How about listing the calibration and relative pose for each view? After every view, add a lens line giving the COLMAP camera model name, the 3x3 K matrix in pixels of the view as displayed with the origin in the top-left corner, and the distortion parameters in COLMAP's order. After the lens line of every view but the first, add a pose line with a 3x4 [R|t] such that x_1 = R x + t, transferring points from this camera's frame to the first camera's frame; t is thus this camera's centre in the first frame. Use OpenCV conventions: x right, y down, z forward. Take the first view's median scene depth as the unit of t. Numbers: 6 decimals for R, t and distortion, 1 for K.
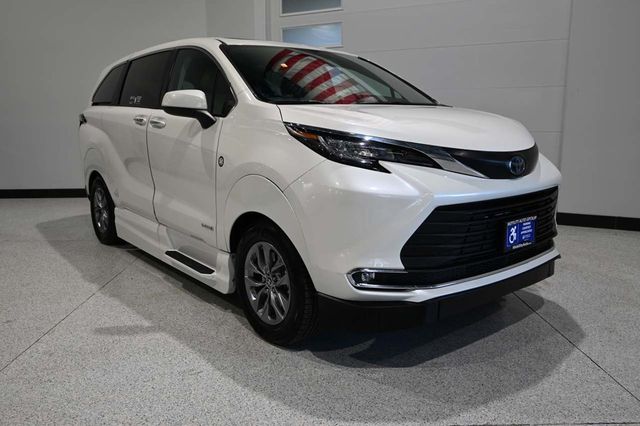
lens RADIAL K [[508.2, 0, 320.0], [0, 508.2, 213.0], [0, 0, 1]] dist [-0.008895, -0.006148]
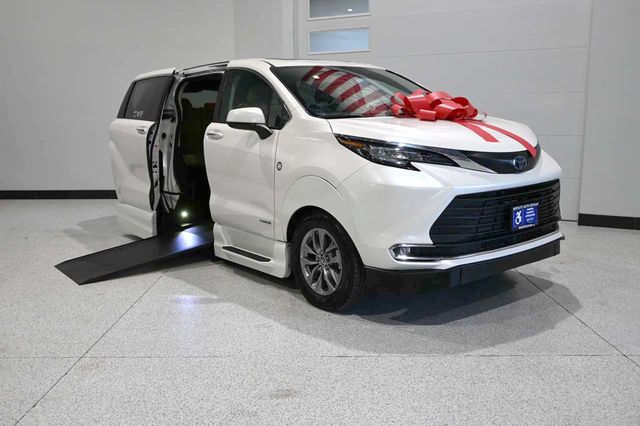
lens RADIAL K [[605.3, 0, 320.0], [0, 605.3, 213.0], [0, 0, 1]] dist [0.069234, -0.001039]
pose [[0.999660, -0.022317, -0.013511, -0.085533], [0.021915, 0.999334, -0.029161, 0.059307], [0.014153, 0.028855, 0.999483, -0.480906]]
